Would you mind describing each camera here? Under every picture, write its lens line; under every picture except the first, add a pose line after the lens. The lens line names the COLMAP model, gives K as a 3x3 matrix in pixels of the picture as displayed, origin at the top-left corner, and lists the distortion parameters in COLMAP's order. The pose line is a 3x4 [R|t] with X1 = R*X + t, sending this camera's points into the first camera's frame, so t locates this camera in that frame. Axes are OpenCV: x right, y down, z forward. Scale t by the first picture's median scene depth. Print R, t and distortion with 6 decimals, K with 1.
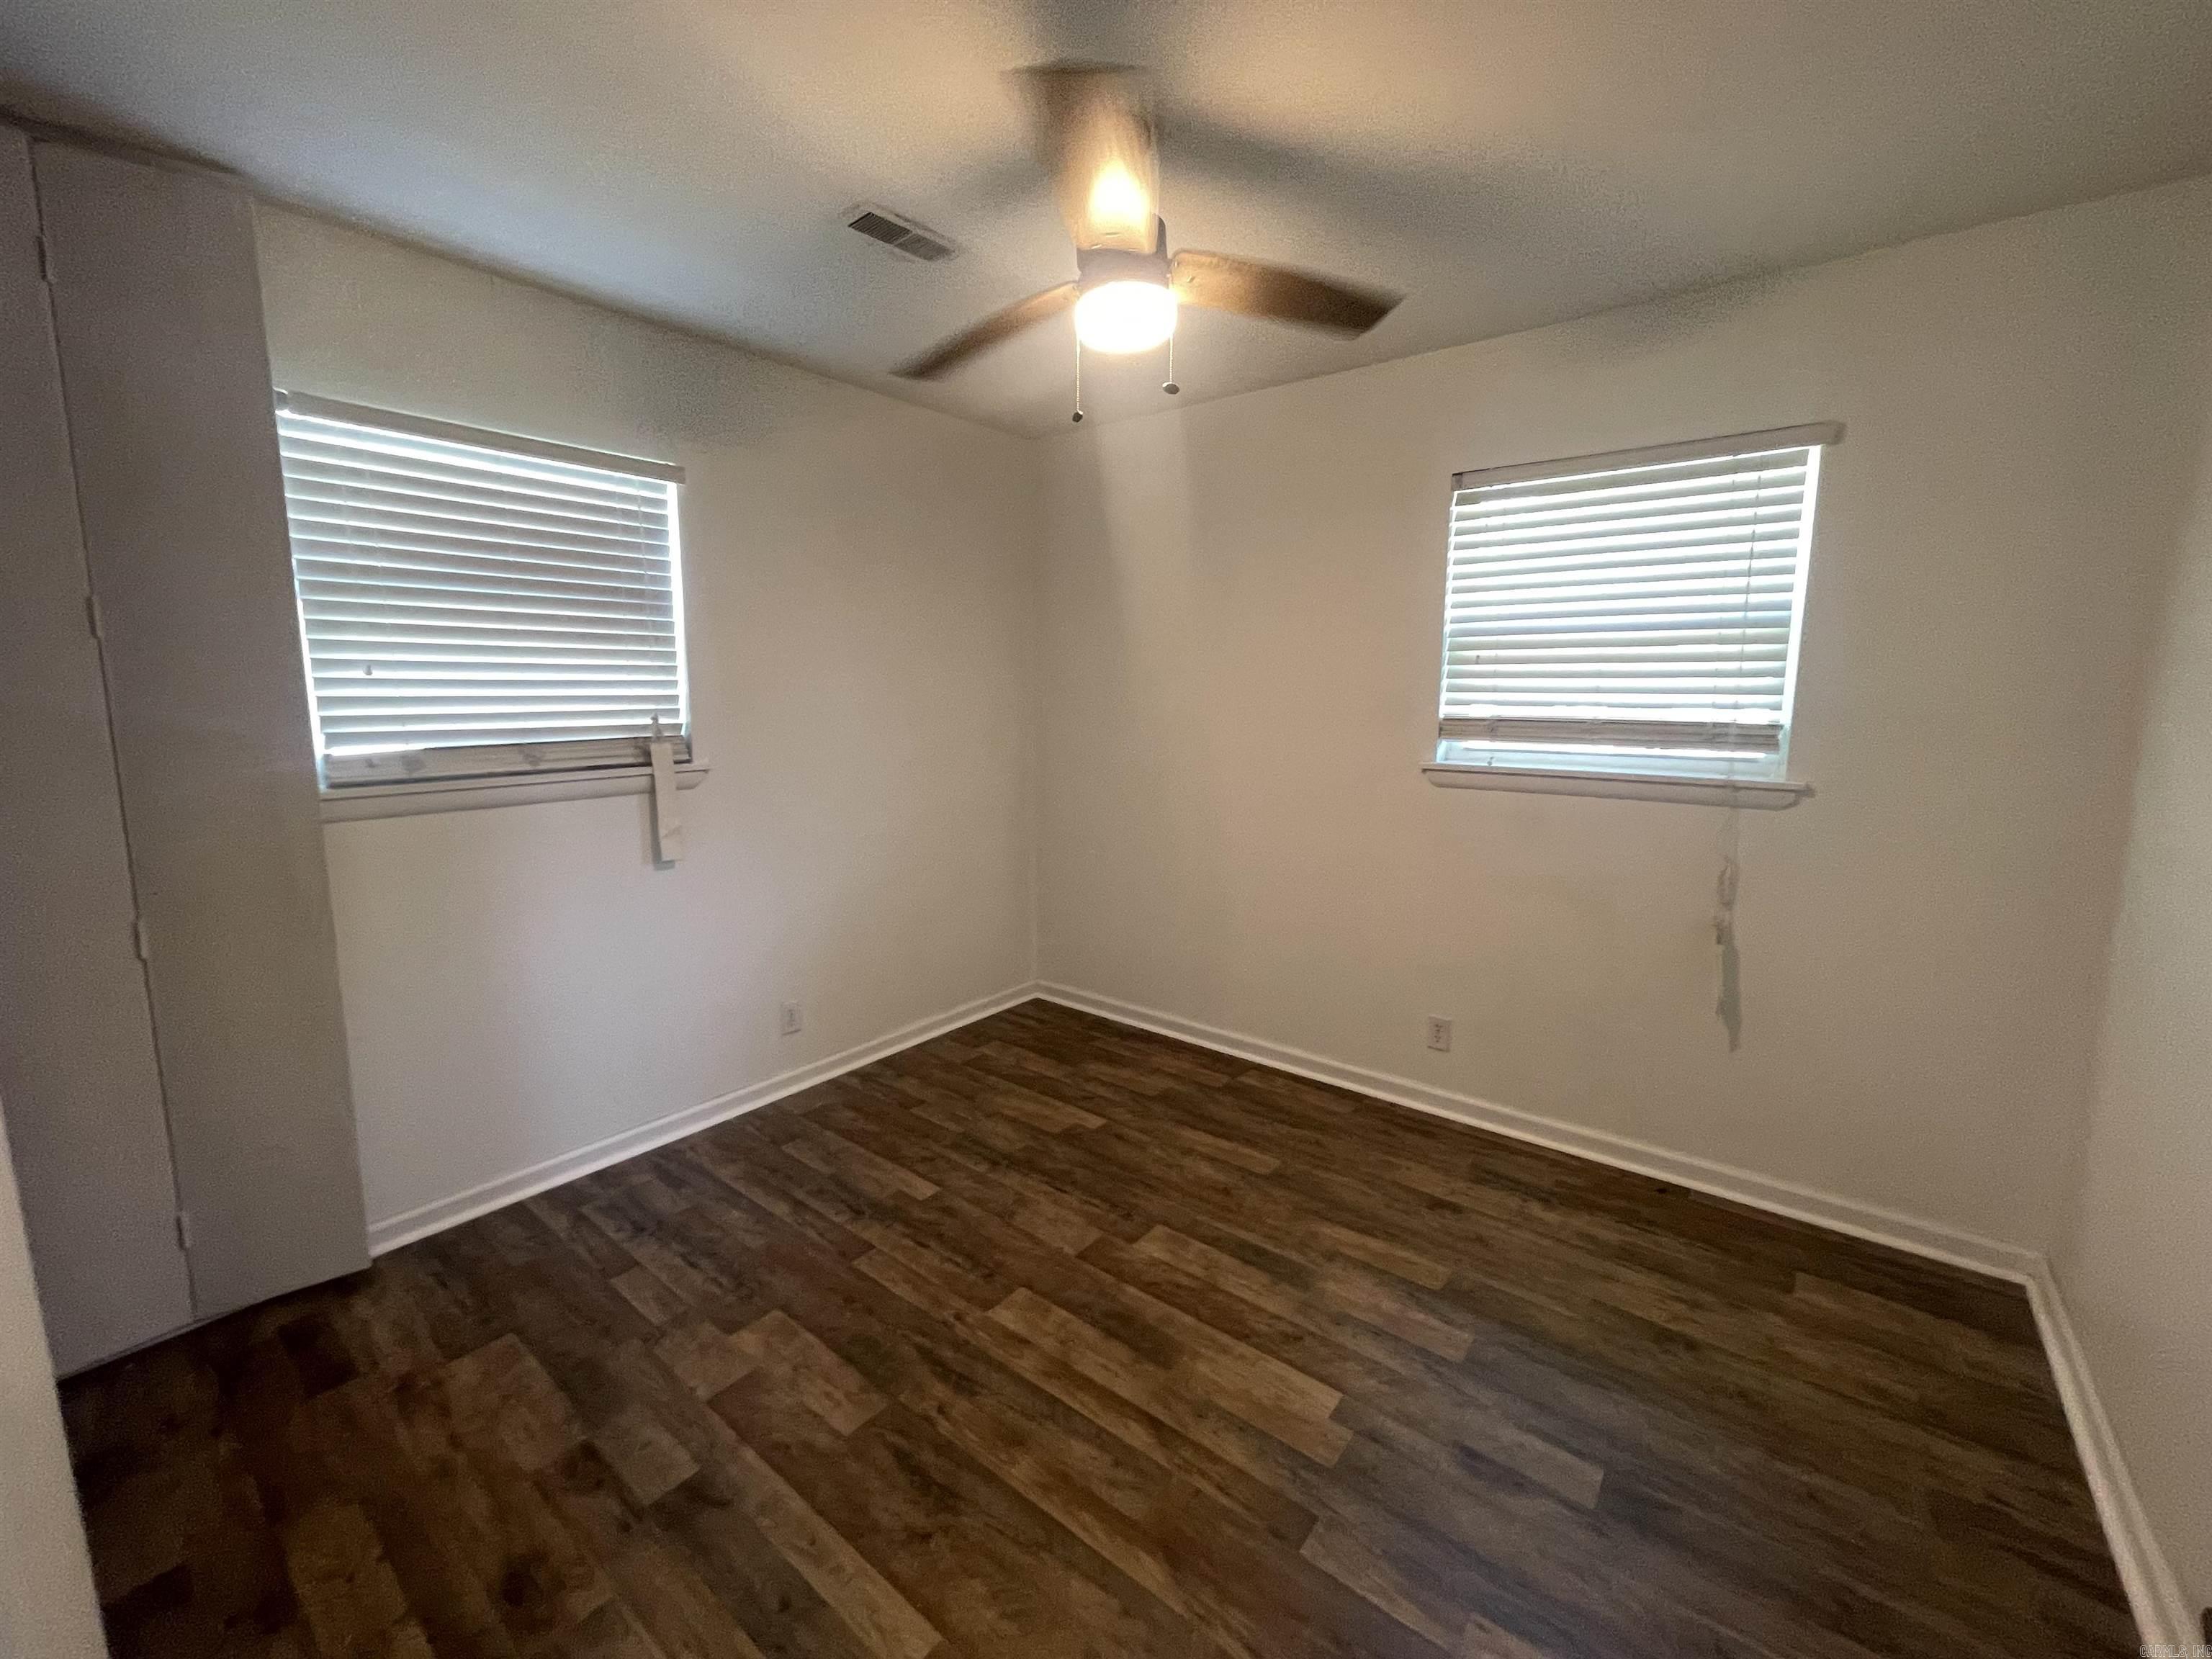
lens RADIAL K [[892.7, 0, 1102.8], [0, 892.7, 821.9], [0, 0, 1]] dist [-0.003090, 0.000059]
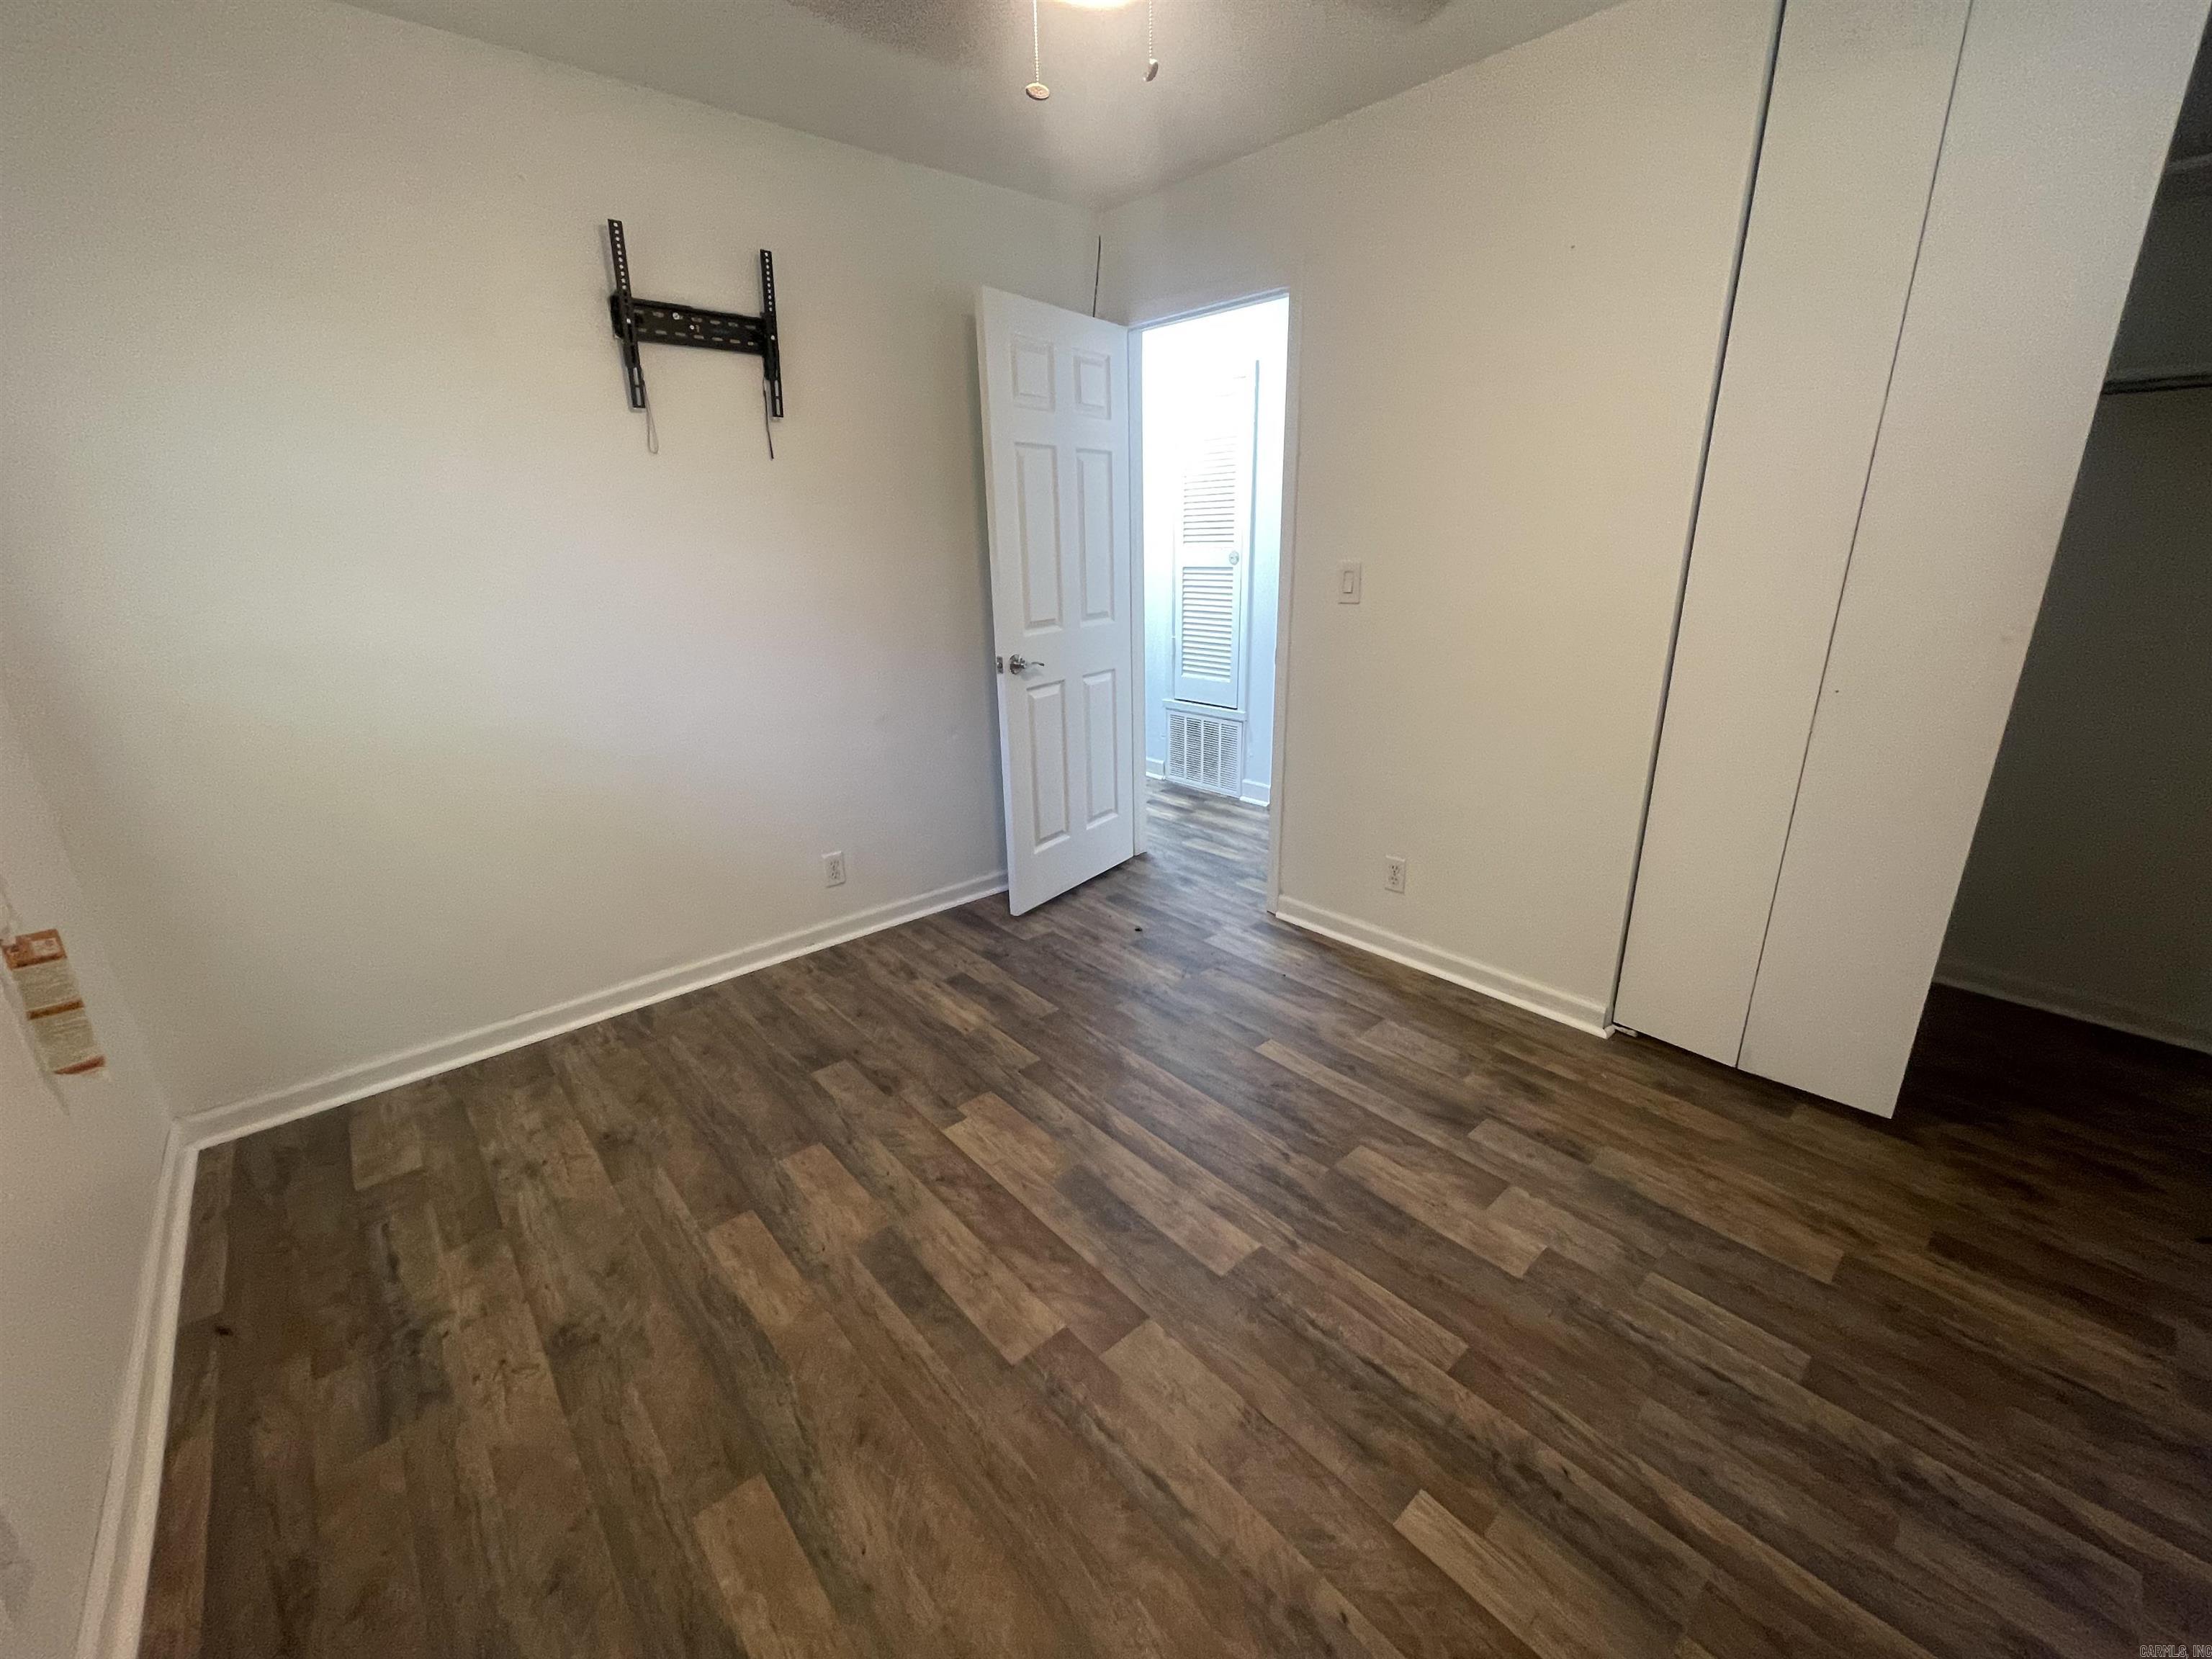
lens RADIAL K [[892.7, 0, 1102.8], [0, 892.7, 821.9], [0, 0, 1]] dist [-0.003090, 0.000059]
pose [[-0.984213, -0.037650, 0.172937, -0.115357], [0.043243, 0.896343, 0.441248, -0.212100], [-0.171624, 0.441760, -0.880564, 1.627490]]
